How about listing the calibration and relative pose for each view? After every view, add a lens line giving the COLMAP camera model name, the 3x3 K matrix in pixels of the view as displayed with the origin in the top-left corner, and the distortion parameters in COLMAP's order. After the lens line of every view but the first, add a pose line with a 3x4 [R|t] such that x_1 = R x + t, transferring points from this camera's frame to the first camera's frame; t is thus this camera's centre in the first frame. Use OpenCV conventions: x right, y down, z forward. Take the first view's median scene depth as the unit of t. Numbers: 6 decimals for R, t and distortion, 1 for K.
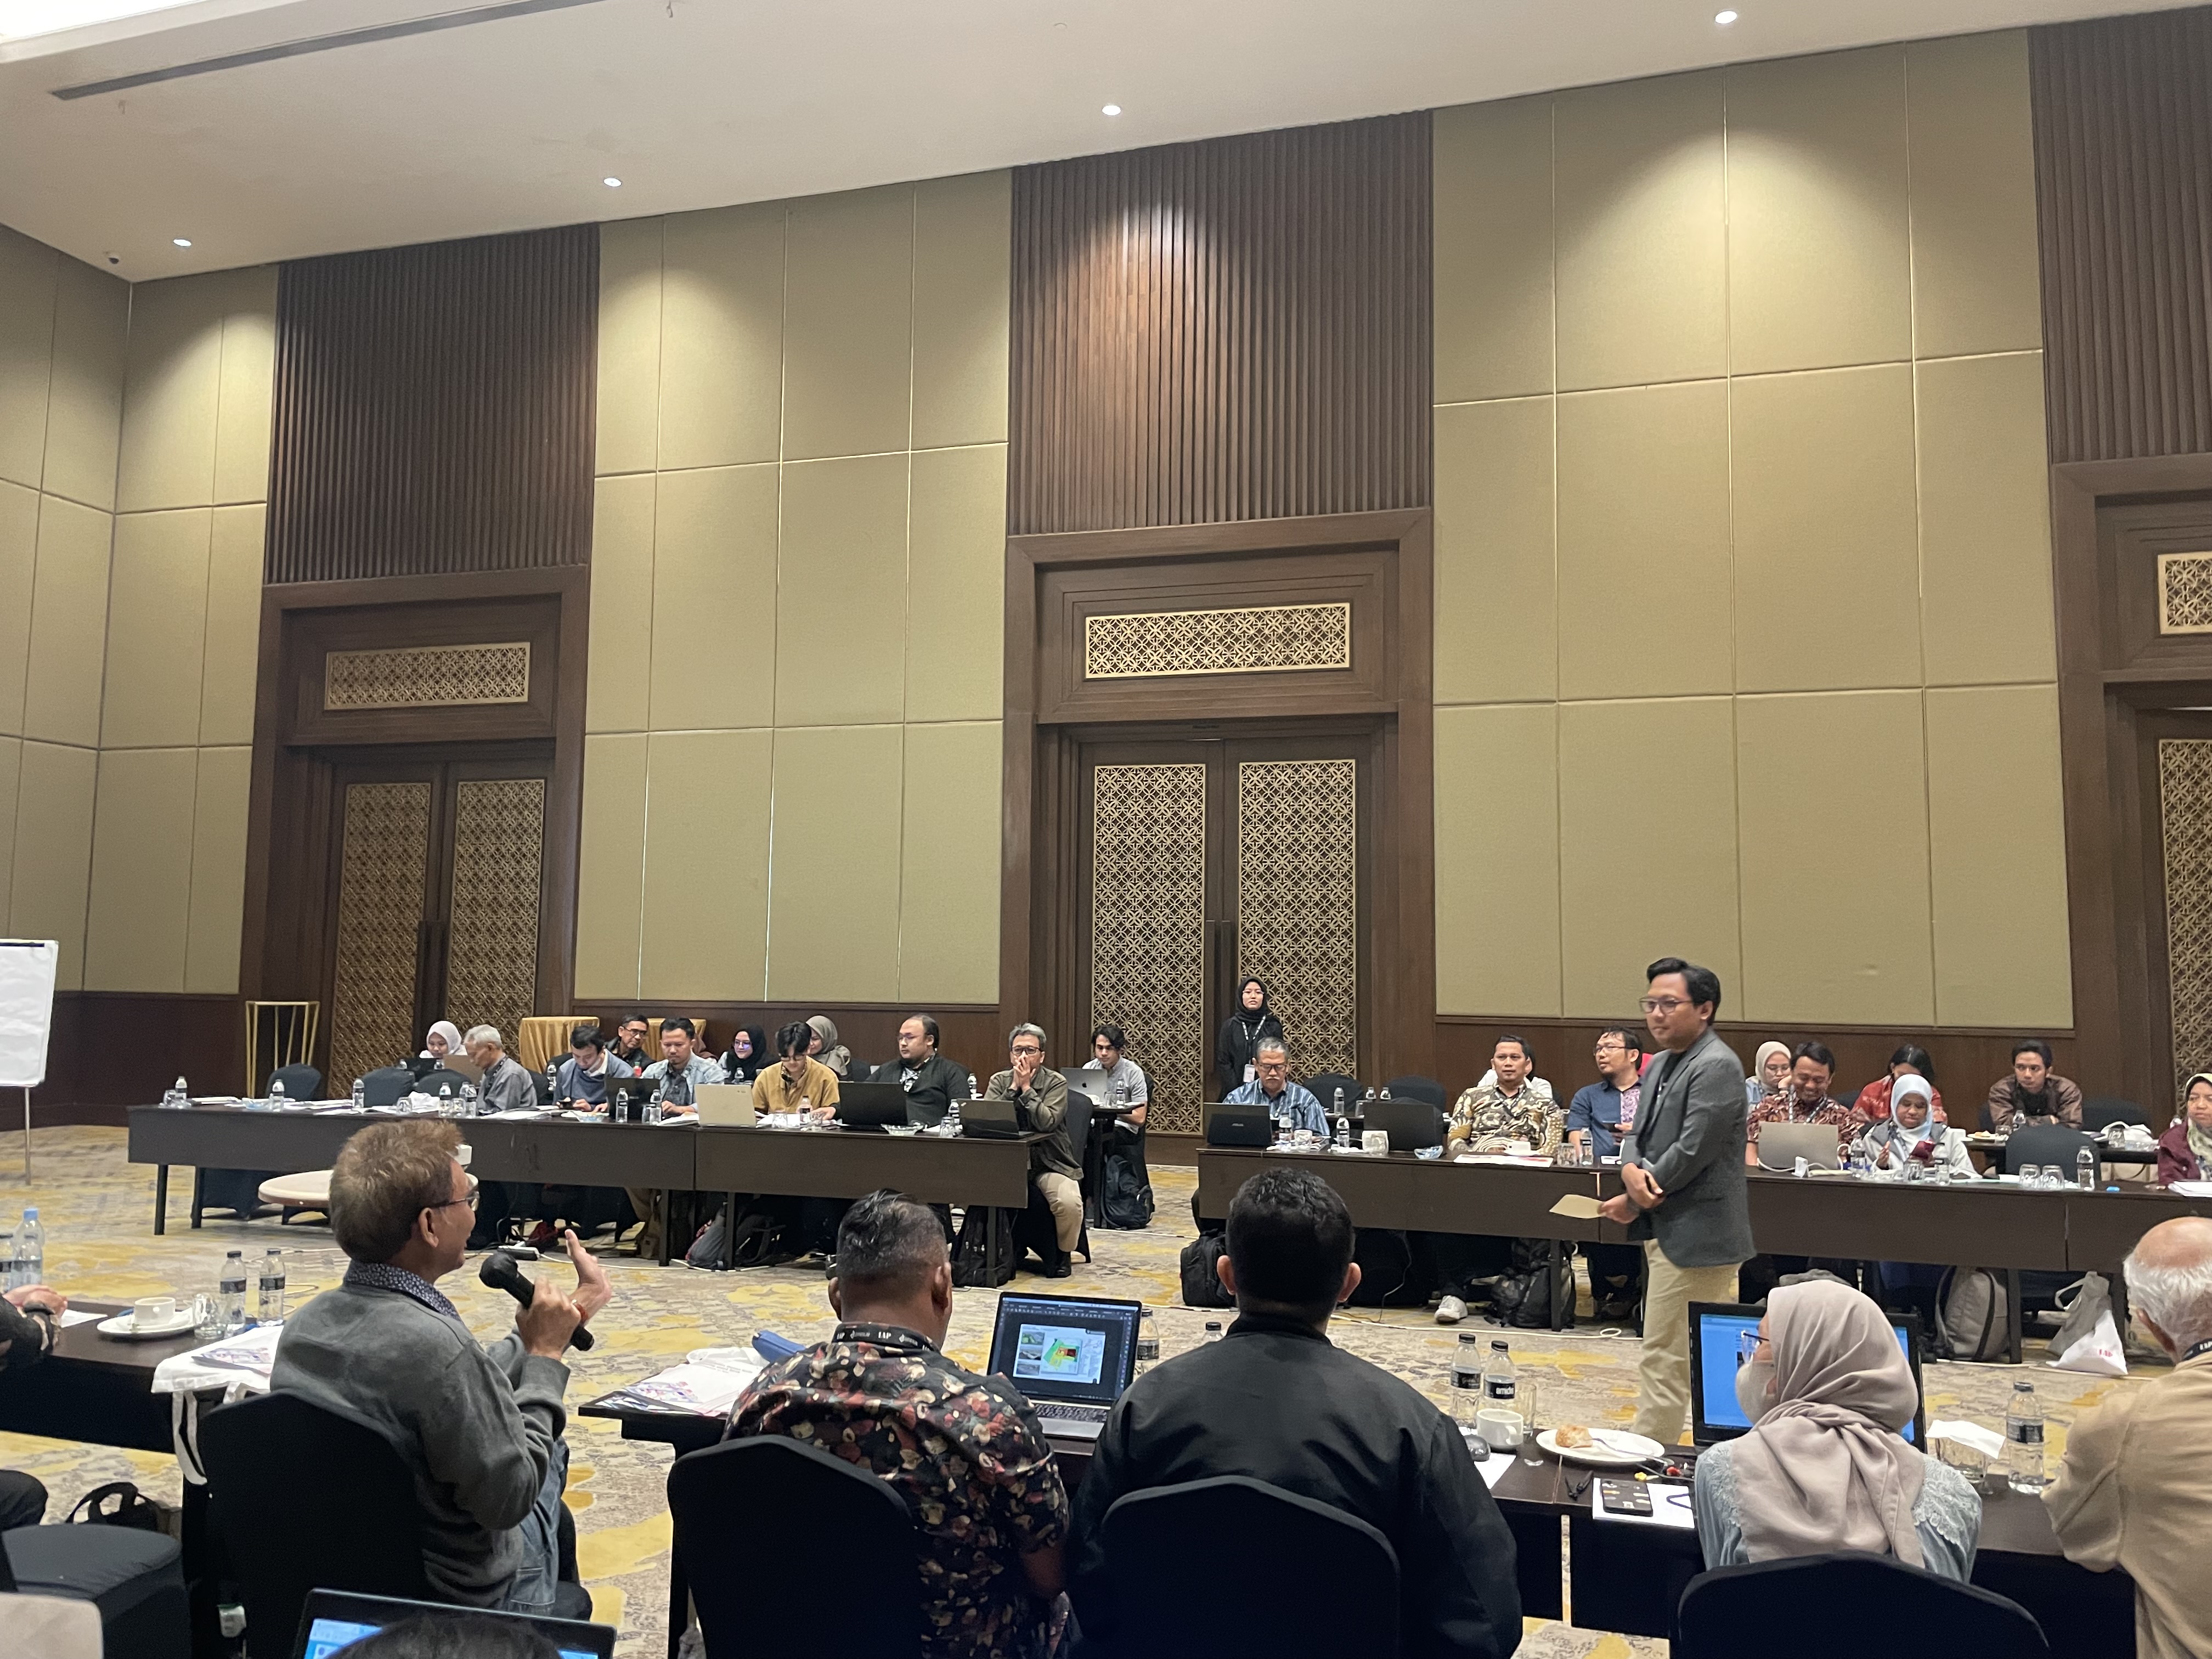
lens RADIAL K [[1666.8, 0, 1127.7], [0, 1666.8, 824.9], [0, 0, 1]] dist [0.116851, -0.161641]
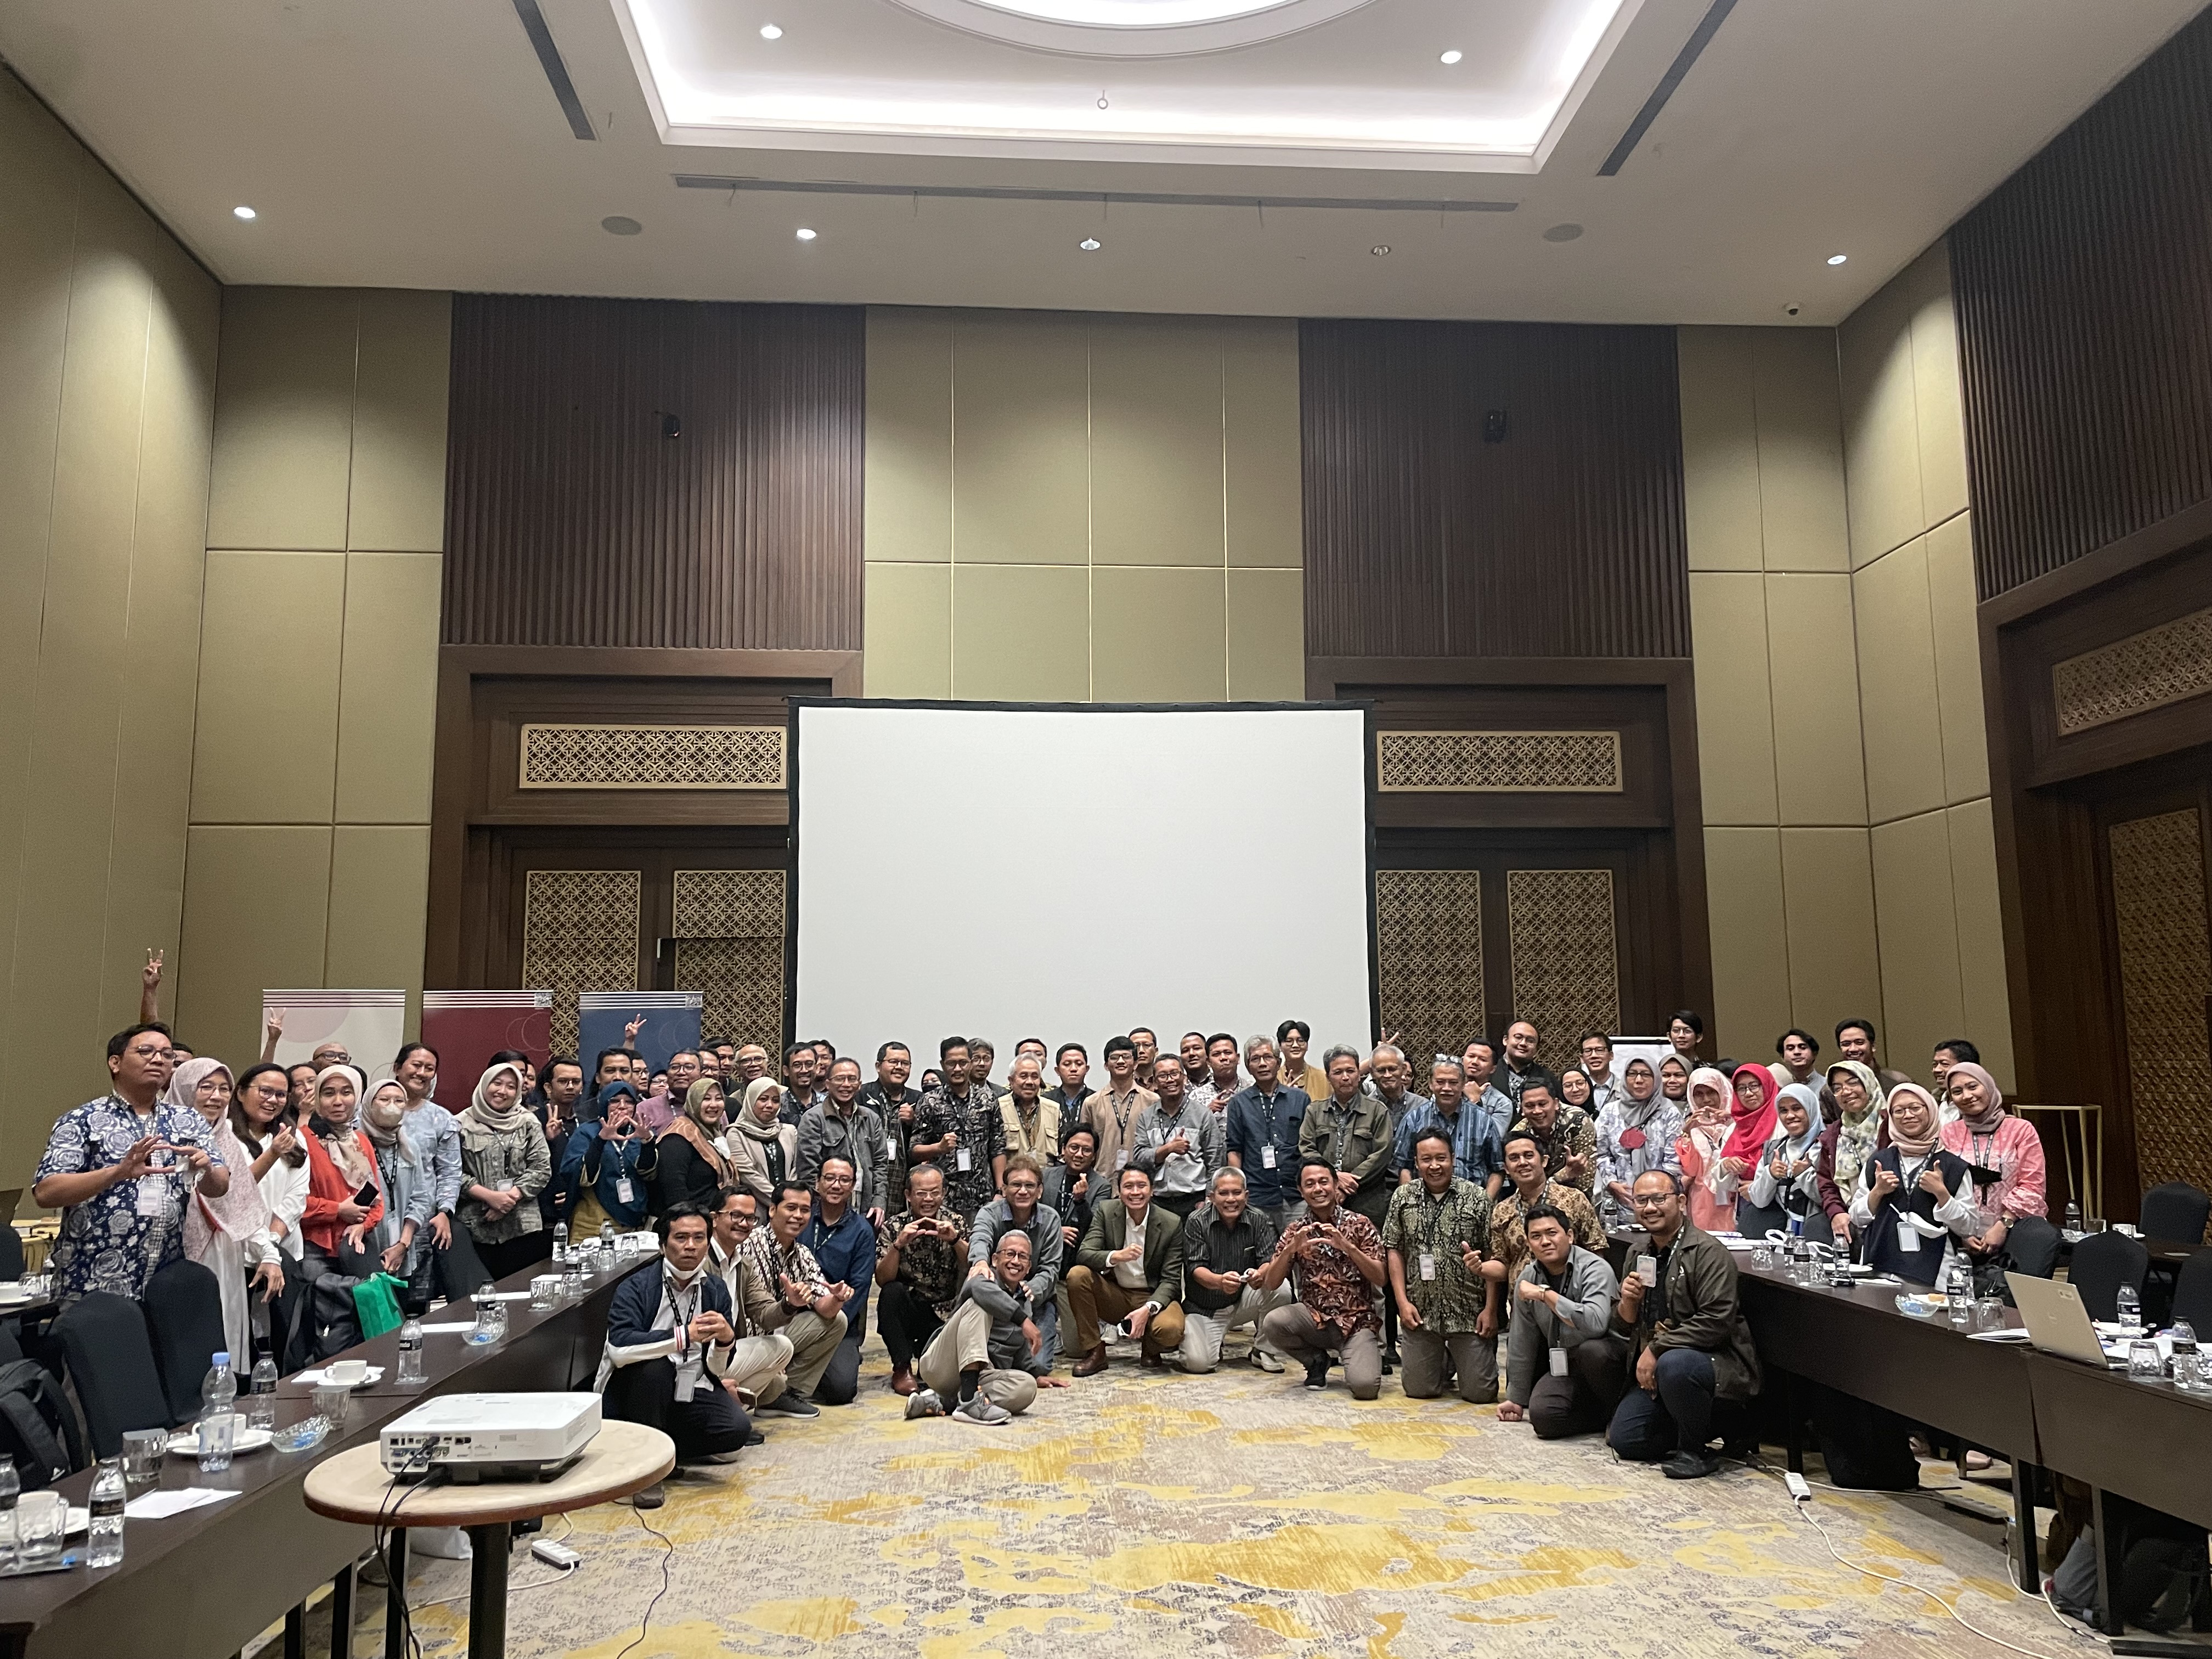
lens RADIAL K [[1666.8, 0, 1127.7], [0, 1666.8, 824.9], [0, 0, 1]] dist [0.116851, -0.161641]
pose [[0.361257, -0.142871, -0.921456, 0.104316], [0.092093, 0.988828, -0.117212, 0.027850], [0.927908, -0.042516, 0.370378, 0.315097]]
